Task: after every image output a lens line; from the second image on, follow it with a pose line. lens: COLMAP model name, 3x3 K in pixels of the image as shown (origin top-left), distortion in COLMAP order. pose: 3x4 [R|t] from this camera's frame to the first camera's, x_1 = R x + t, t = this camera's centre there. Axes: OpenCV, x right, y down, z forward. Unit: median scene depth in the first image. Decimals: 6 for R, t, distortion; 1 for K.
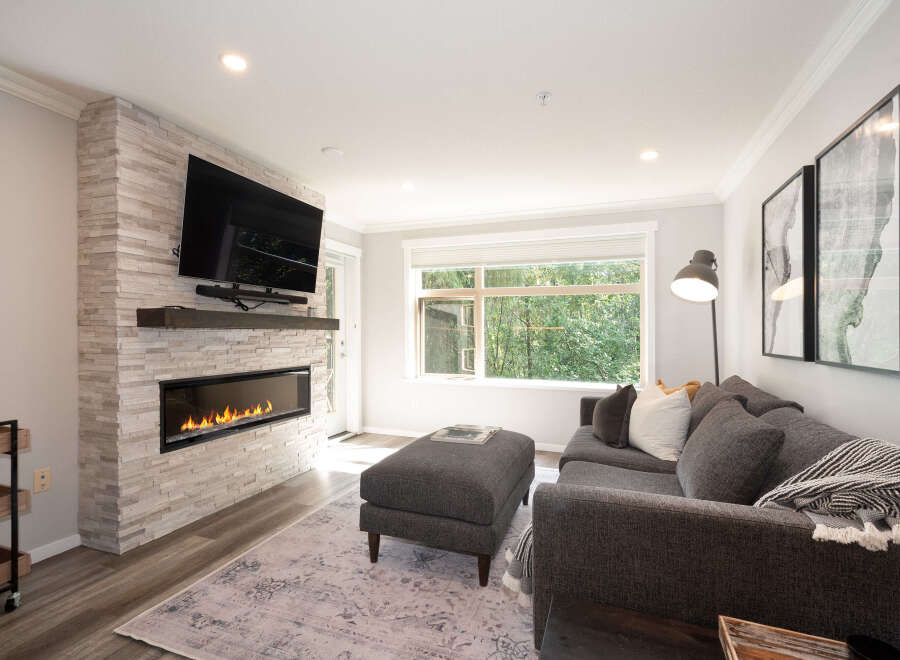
lens RADIAL K [[435.0, 0, 450.0], [0, 435.0, 330.0], [0, 0, 1]] dist [-0.000106, -0.000816]
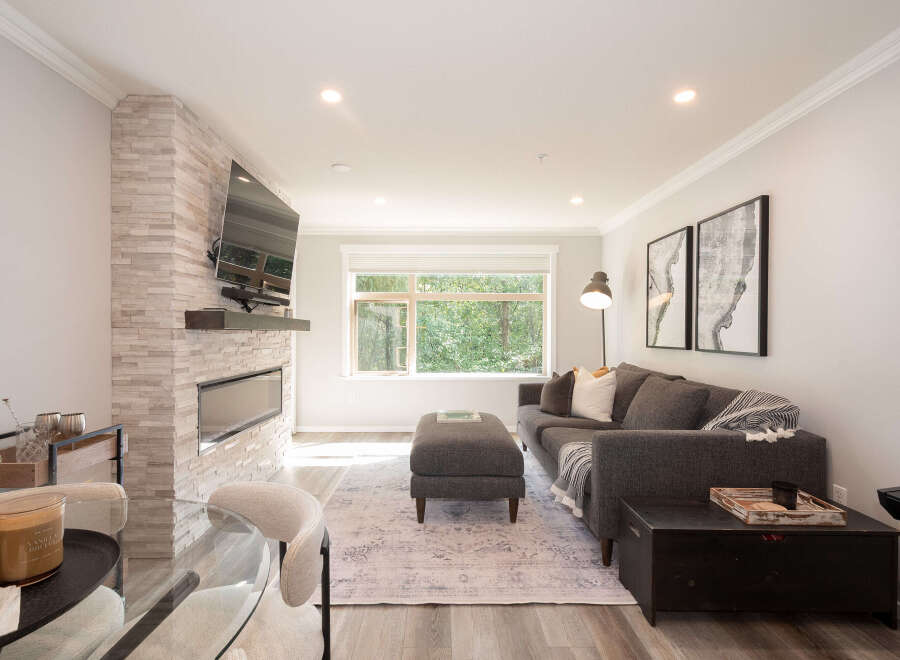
lens RADIAL K [[433.2, 0, 449.3], [0, 433.2, 335.7], [0, 0, 1]] dist [0.002199, 0.000367]
pose [[0.932535, -0.007825, 0.360994, -0.516249], [0.002761, 0.999890, 0.014543, -0.004741], [-0.361068, -0.012565, 0.932455, -0.142789]]
